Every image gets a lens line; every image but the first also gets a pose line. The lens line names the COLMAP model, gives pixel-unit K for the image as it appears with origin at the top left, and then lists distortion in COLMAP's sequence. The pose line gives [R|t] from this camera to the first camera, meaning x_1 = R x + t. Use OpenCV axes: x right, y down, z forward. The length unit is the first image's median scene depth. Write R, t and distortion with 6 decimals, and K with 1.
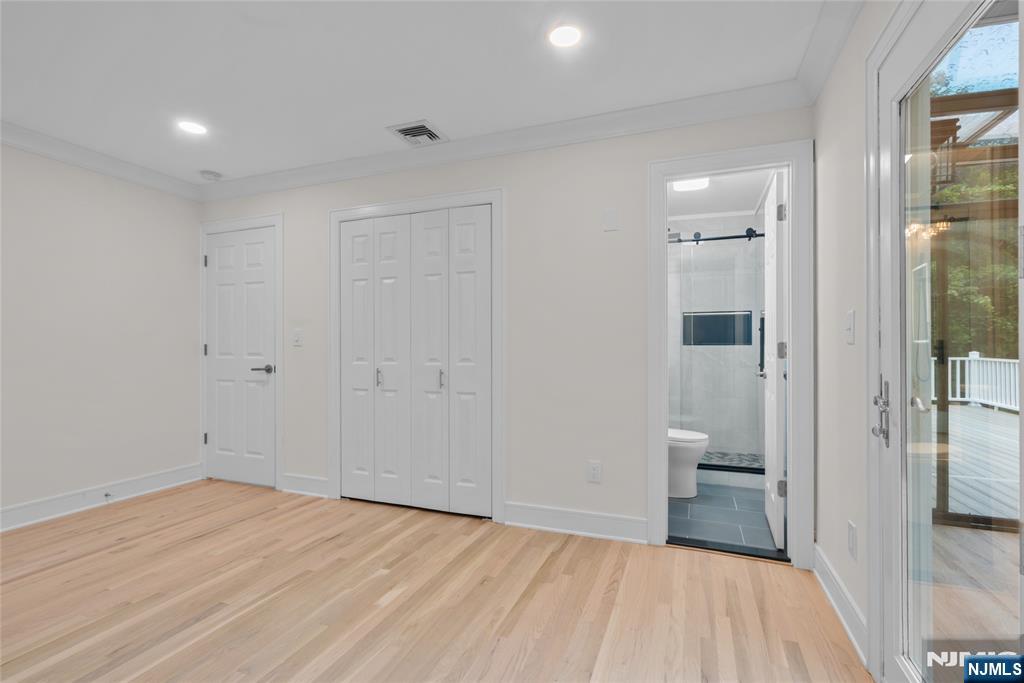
lens RADIAL K [[467.1, 0, 509.7], [0, 467.1, 340.2], [0, 0, 1]] dist [-0.002269, -0.000381]
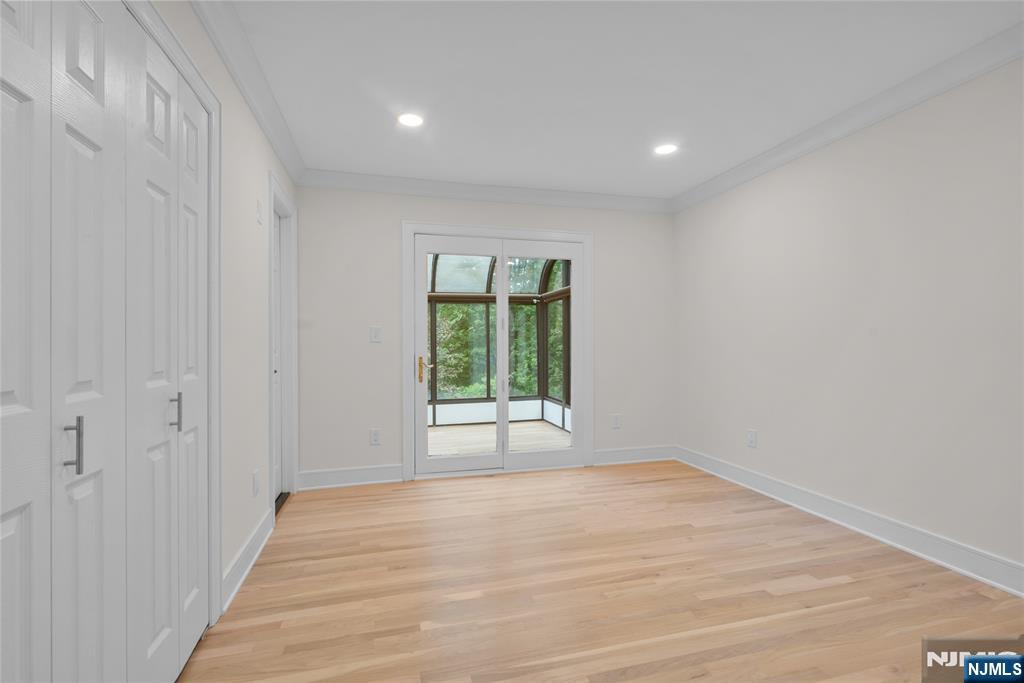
lens RADIAL K [[474.3, 0, 511.2], [0, 474.3, 348.0], [0, 0, 1]] dist [-0.004793, -0.000151]
pose [[-0.596421, -0.005709, 0.802651, -0.954051], [-0.003968, 0.999983, 0.004164, 0.016967], [-0.802662, -0.000702, -0.596434, 1.298233]]
